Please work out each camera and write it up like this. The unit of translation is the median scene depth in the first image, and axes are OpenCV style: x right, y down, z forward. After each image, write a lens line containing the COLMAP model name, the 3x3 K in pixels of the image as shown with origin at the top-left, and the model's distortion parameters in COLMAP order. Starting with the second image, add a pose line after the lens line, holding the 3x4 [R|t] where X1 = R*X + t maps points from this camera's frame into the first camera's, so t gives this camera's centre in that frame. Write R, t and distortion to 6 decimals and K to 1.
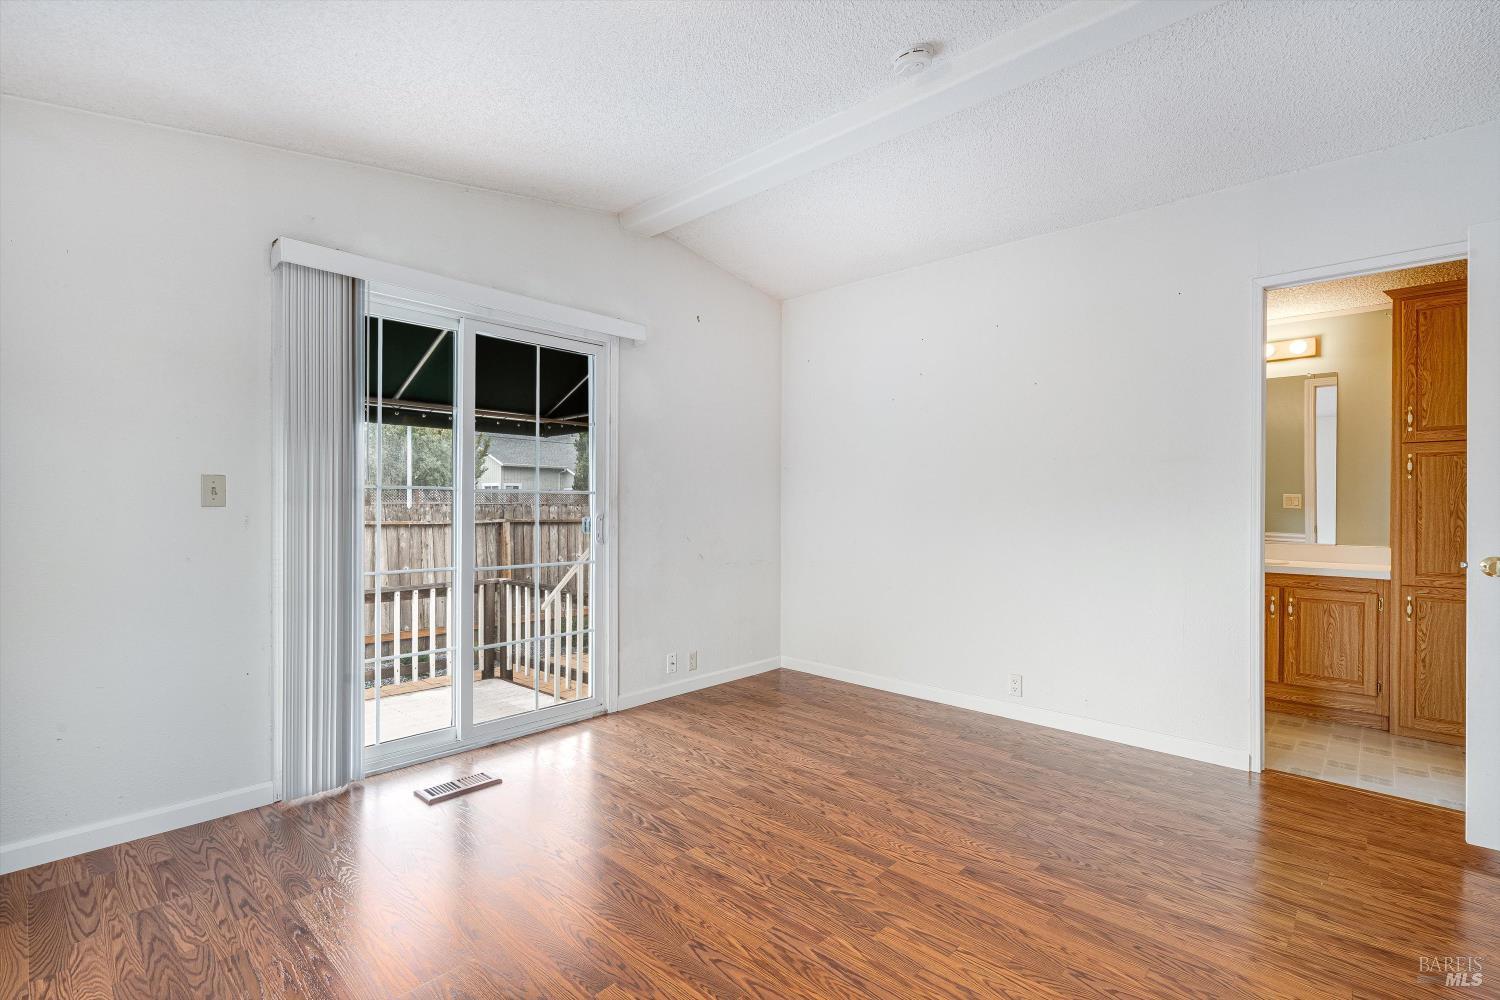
lens RADIAL K [[678.9, 0, 747.1], [0, 678.9, 506.7], [0, 0, 1]] dist [-0.000879, 0.000697]
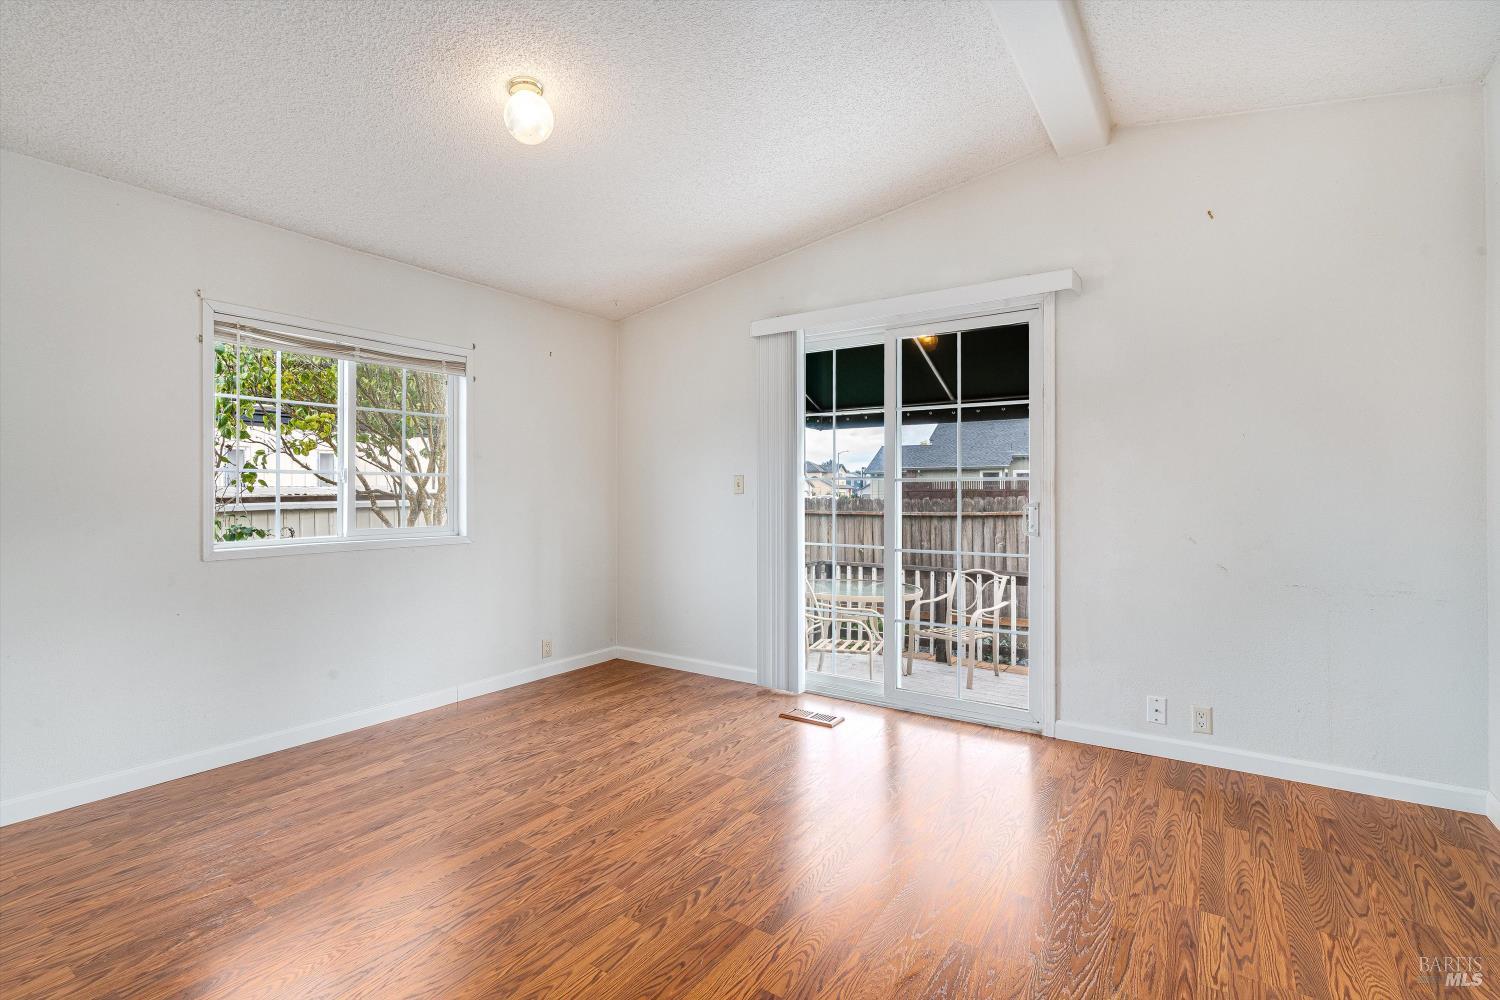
lens RADIAL K [[697.7, 0, 750.0], [0, 697.7, 500.0], [0, 0, 1]] dist [-0.001731, 0.000486]
pose [[0.156773, 0.002183, -0.987632, 0.747874], [-0.001484, 0.999997, 0.001975, 0.008373], [0.987634, 0.001156, 0.156776, 0.618631]]
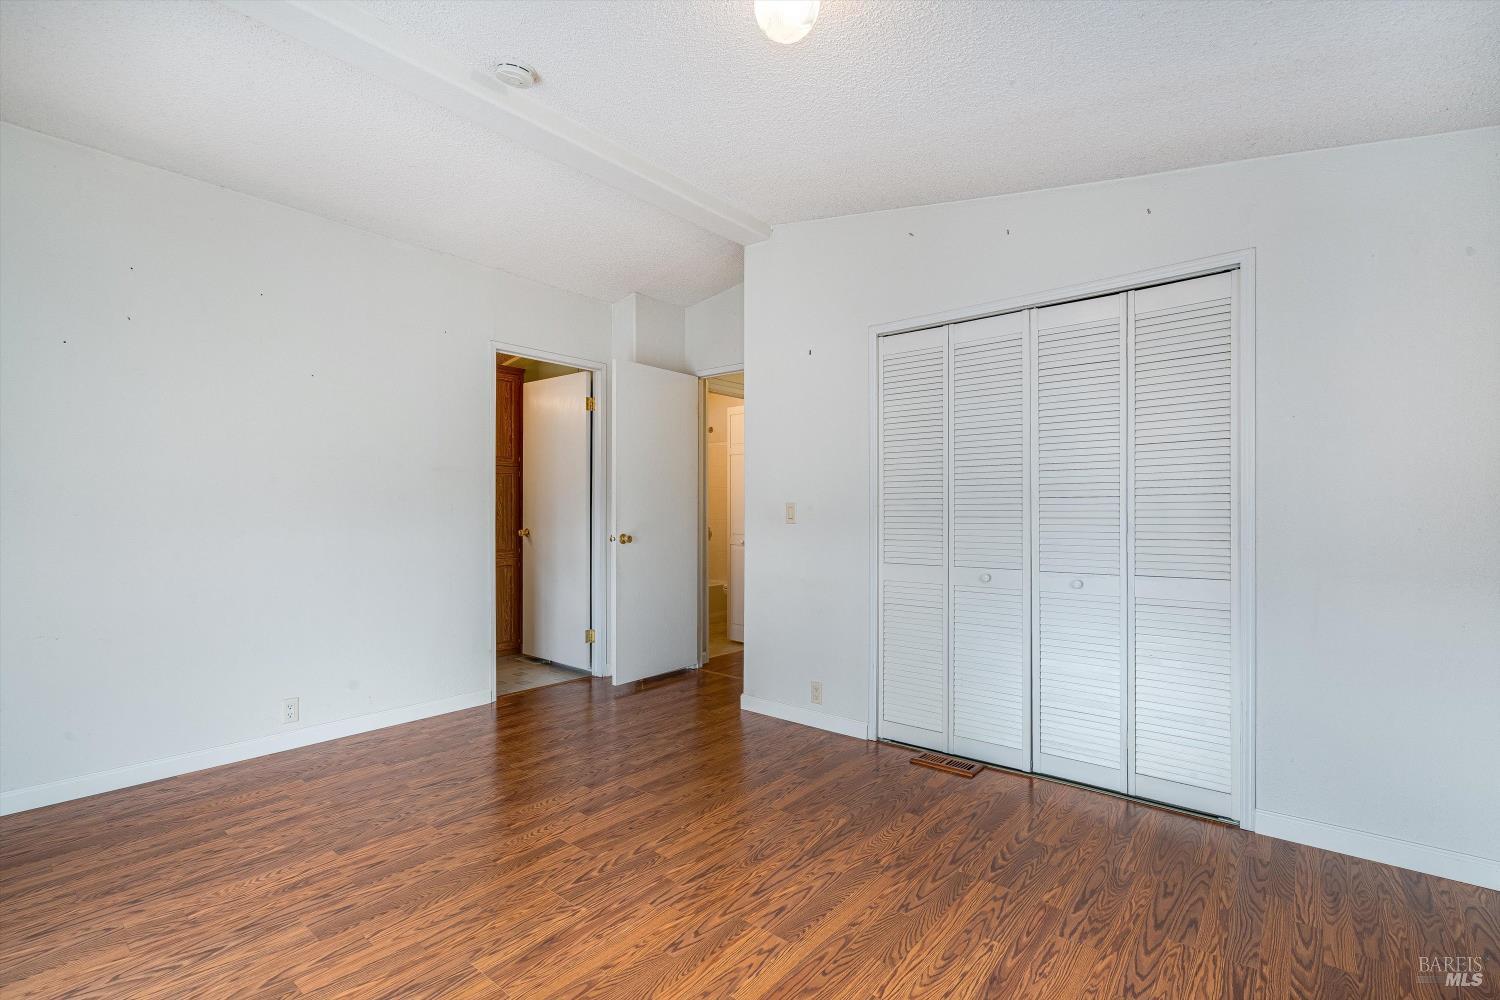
lens RADIAL K [[678.9, 0, 747.1], [0, 678.9, 506.7], [0, 0, 1]] dist [-0.000879, 0.000697]
pose [[-0.055033, -0.002645, 0.998481, -0.639442], [0.000366, 0.999996, 0.002669, -0.005816], [-0.998484, 0.000512, -0.055032, 0.558005]]
